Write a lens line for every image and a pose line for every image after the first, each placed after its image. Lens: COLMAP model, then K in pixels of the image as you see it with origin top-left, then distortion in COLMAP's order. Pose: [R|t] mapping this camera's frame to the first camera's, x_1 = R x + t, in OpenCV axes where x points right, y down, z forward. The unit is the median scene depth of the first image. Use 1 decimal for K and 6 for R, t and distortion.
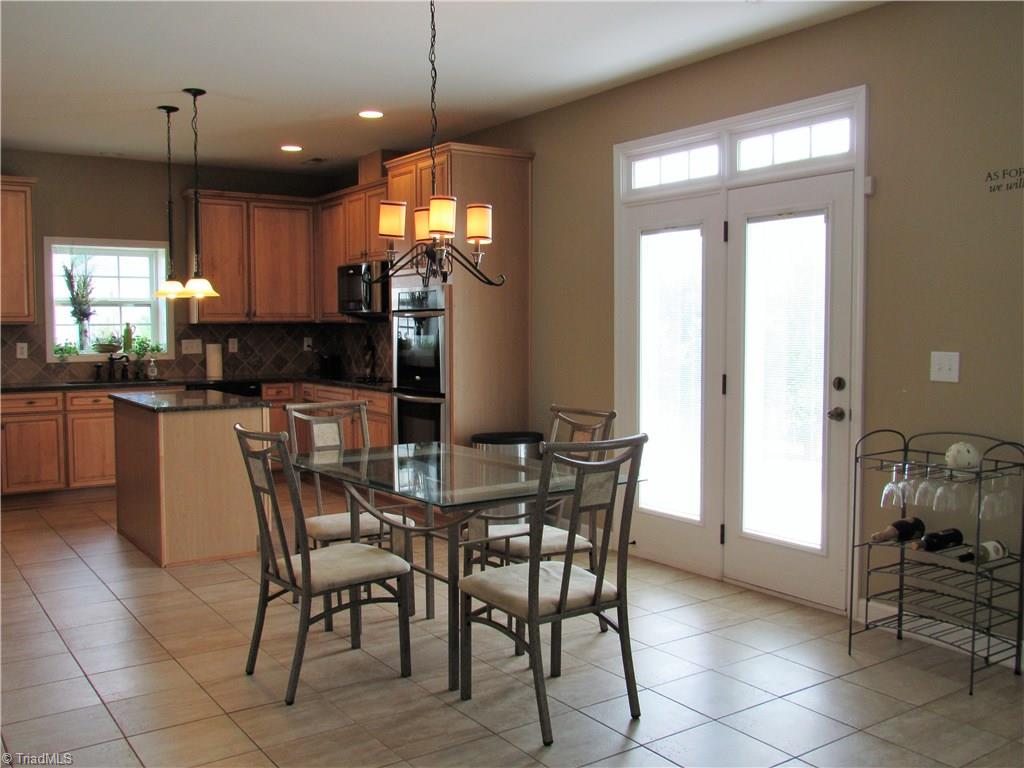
lens RADIAL K [[947.1, 0, 513.5], [0, 947.1, 384.2], [0, 0, 1]] dist [-0.025643, 0.000000]
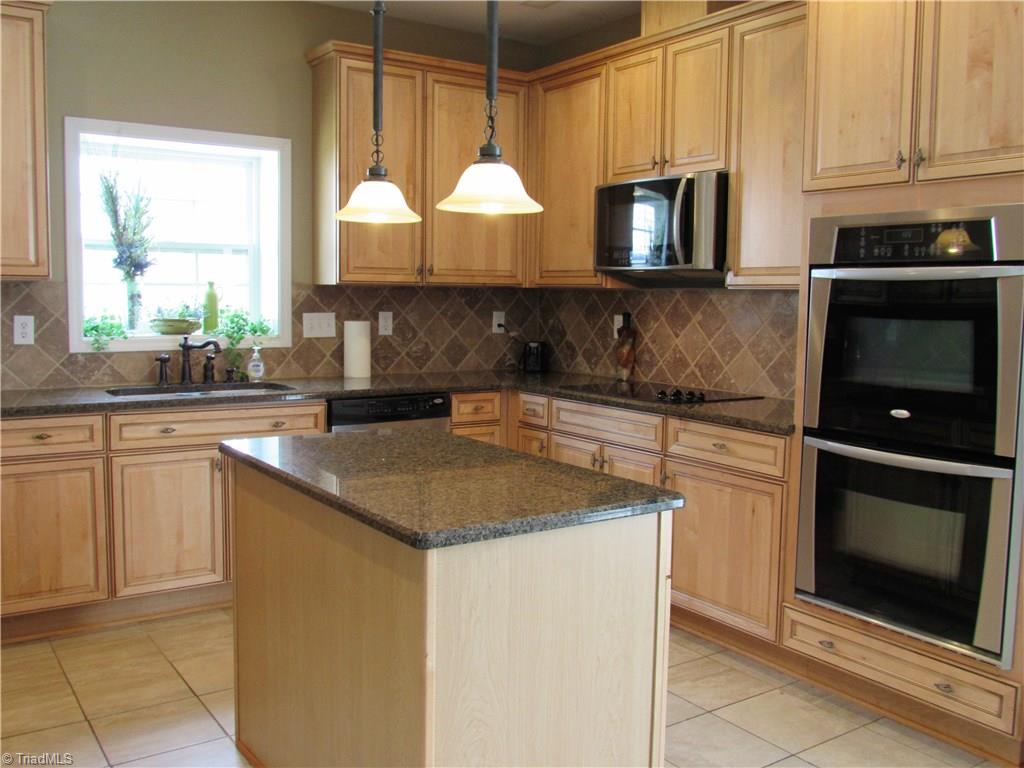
lens RADIAL K [[947.1, 0, 518.1], [0, 947.1, 384.3], [0, 0, 1]] dist [-0.025643, 0.000000]
pose [[0.999852, 0.017195, -0.000438, -0.225835], [-0.017170, 0.999289, 0.033562, -0.025987], [0.001015, -0.033549, 0.999437, 0.435502]]
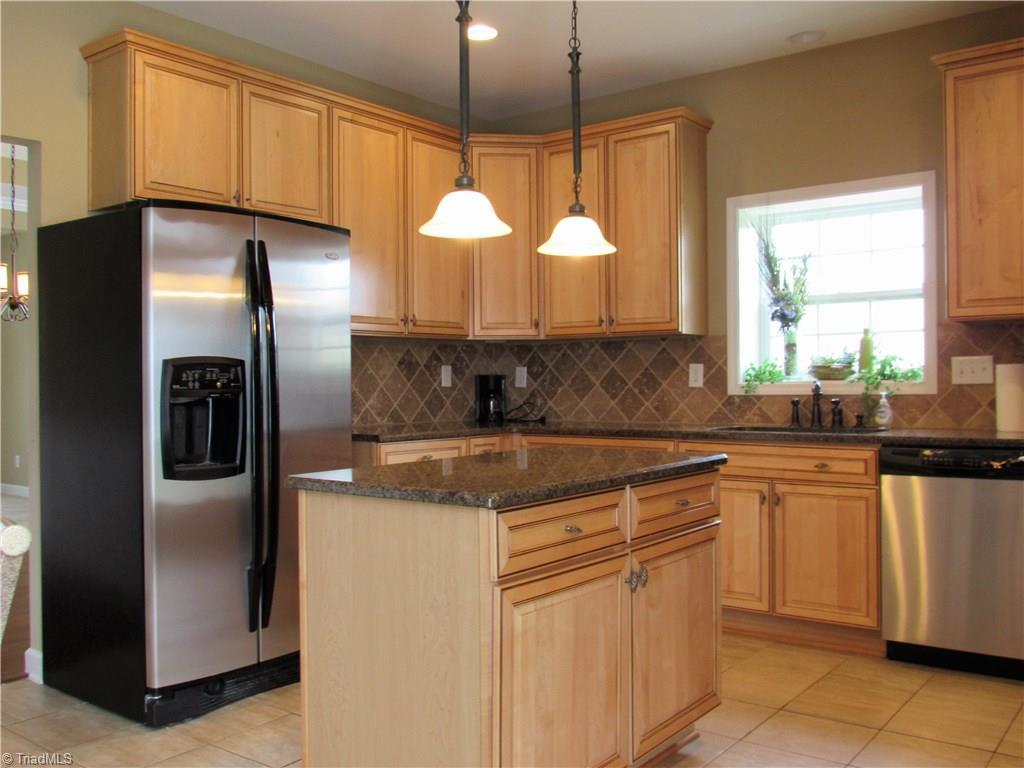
lens RADIAL K [[947.1, 0, 519.1], [0, 947.1, 382.1], [0, 0, 1]] dist [-0.025643, 0.000000]
pose [[0.319460, -0.001887, -0.947598, 0.063061], [-0.054310, 0.998318, -0.020297, -0.010172], [0.946042, 0.057949, 0.318820, 0.629626]]
